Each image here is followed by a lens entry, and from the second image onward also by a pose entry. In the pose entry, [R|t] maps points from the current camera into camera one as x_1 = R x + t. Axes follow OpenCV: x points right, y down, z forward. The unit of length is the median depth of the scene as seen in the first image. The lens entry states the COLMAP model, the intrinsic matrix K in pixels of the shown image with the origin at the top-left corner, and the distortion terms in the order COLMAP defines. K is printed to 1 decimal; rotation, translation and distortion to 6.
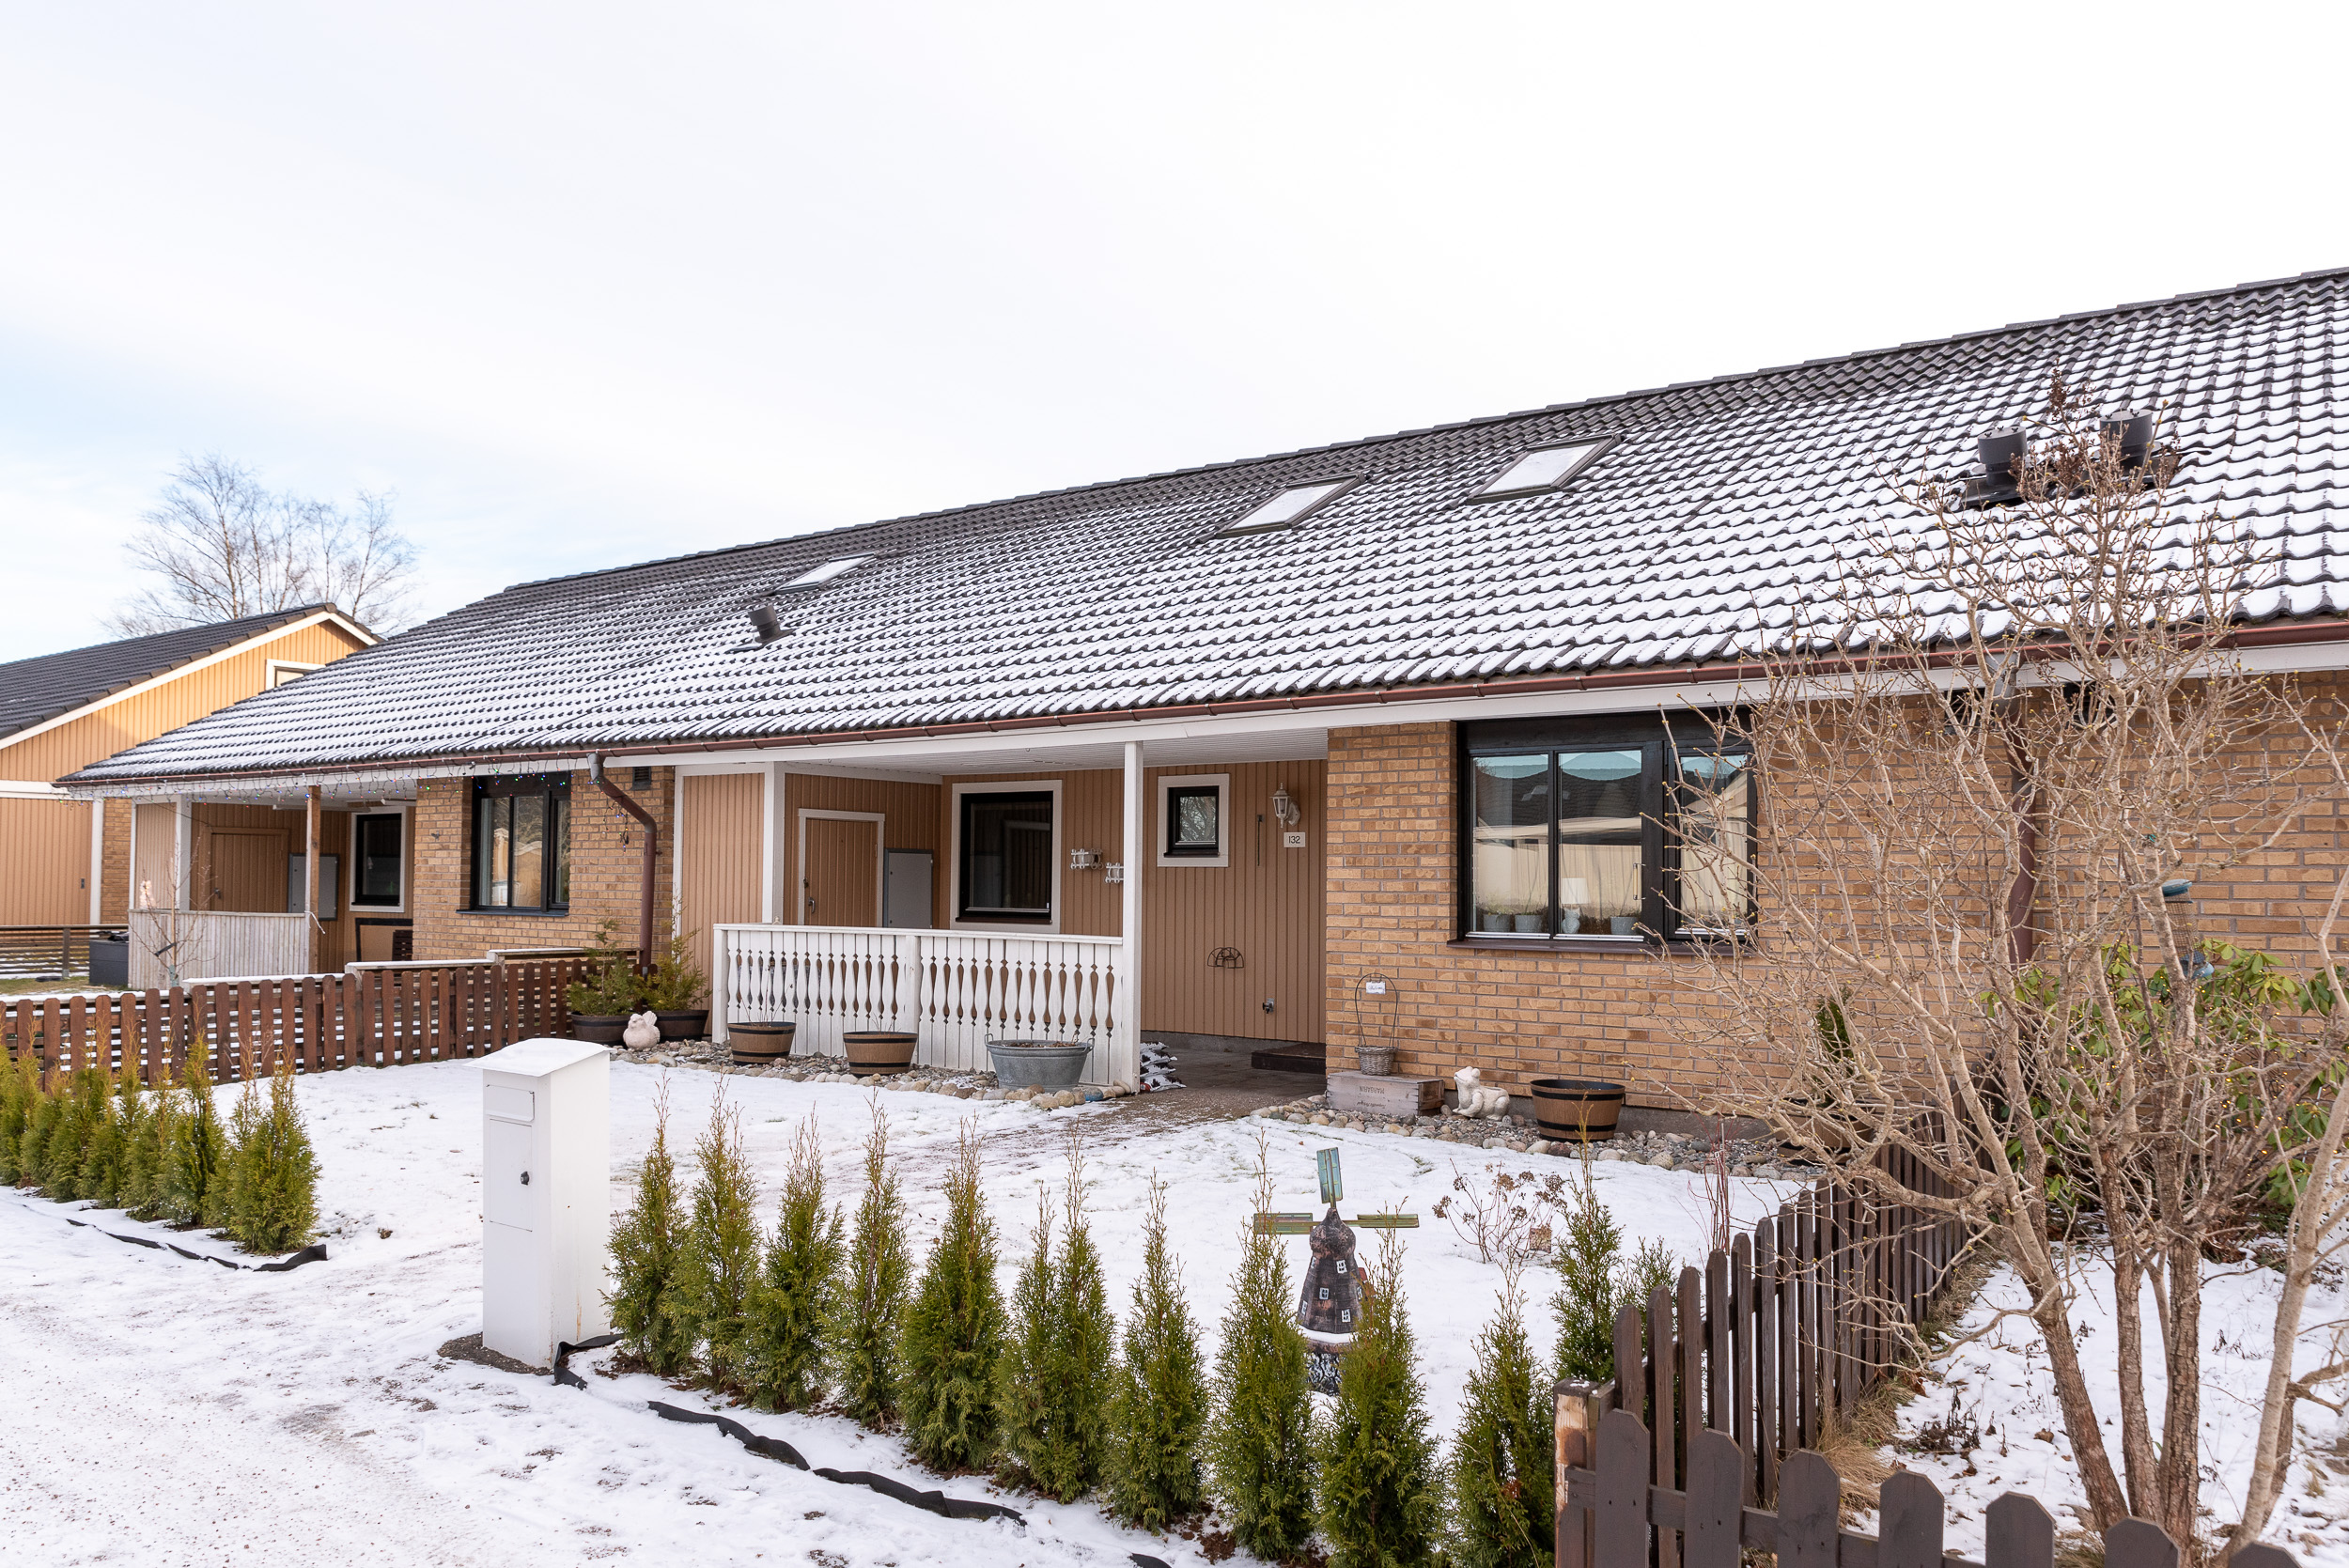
lens RADIAL K [[1681.7, 0, 1134.4], [0, 1681.7, 898.0], [0, 0, 1]] dist [0.025423, -0.003512]
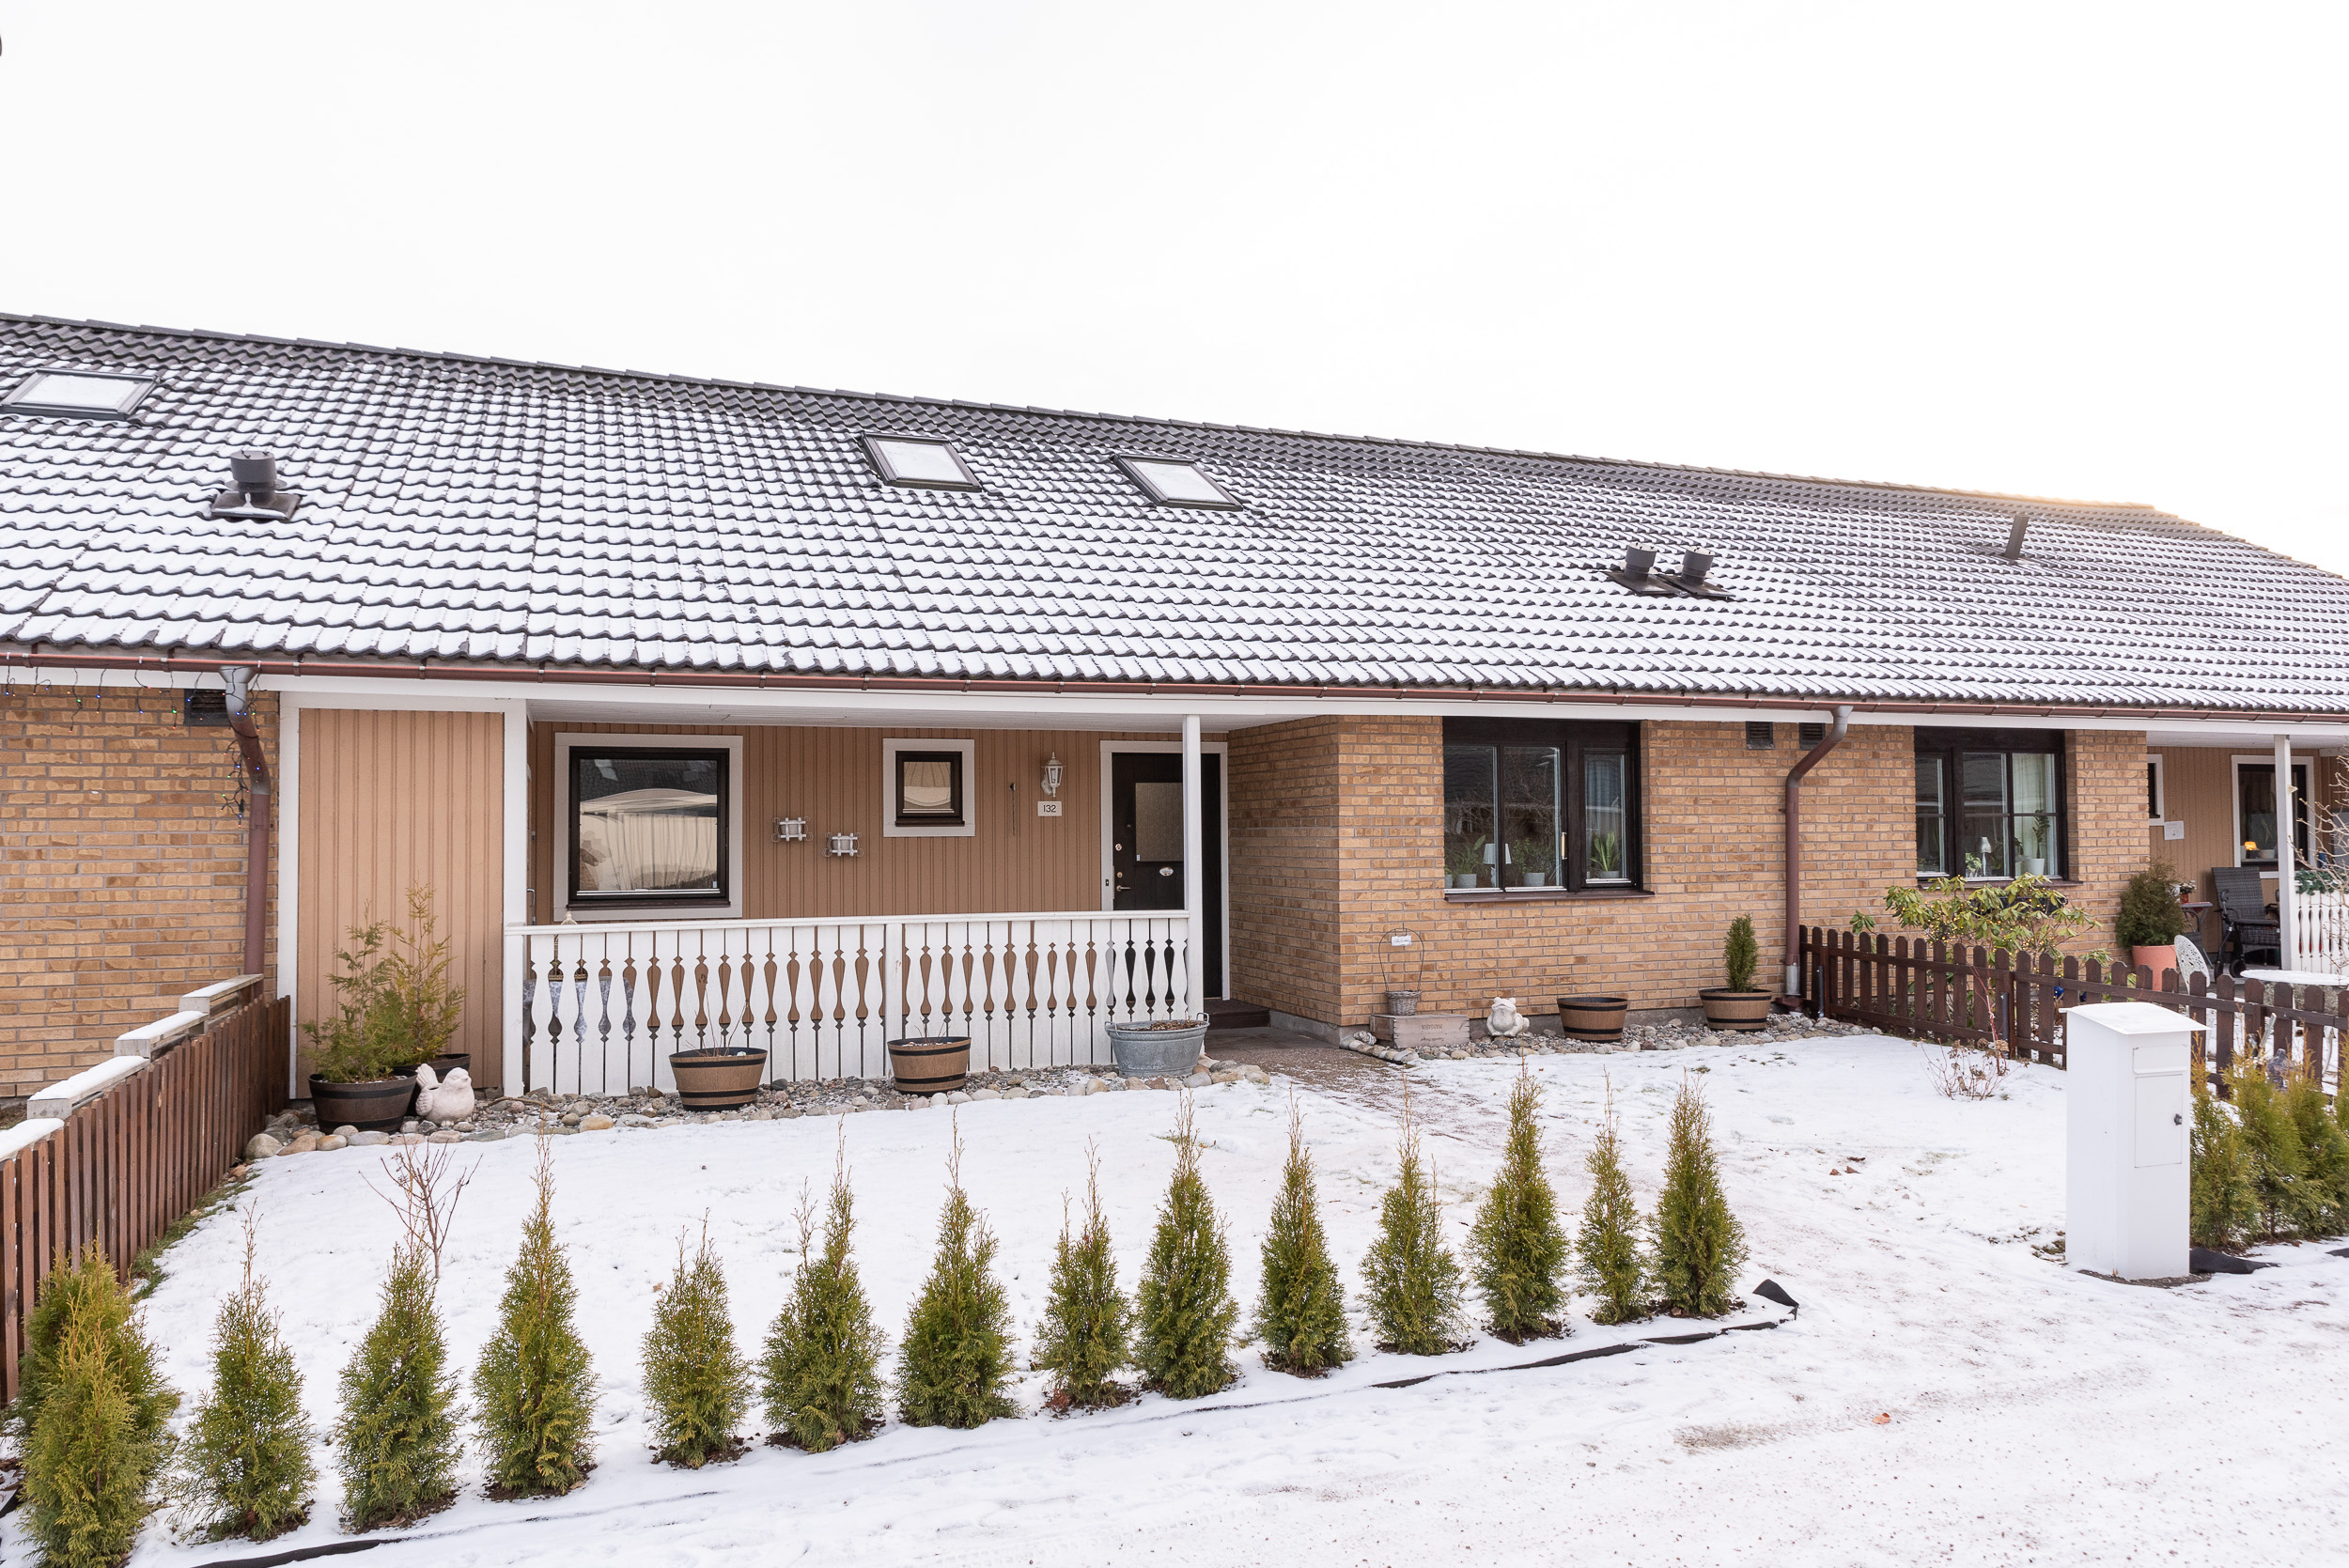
lens RADIAL K [[1681.7, 0, 1175.6], [0, 1681.7, 779.1], [0, 0, 1]] dist [0.025423, -0.003512]
pose [[0.523294, 0.015075, 0.852019, -0.902762], [0.019983, 0.999351, -0.029955, -0.025685], [-0.851918, 0.032702, 0.522653, 0.503965]]
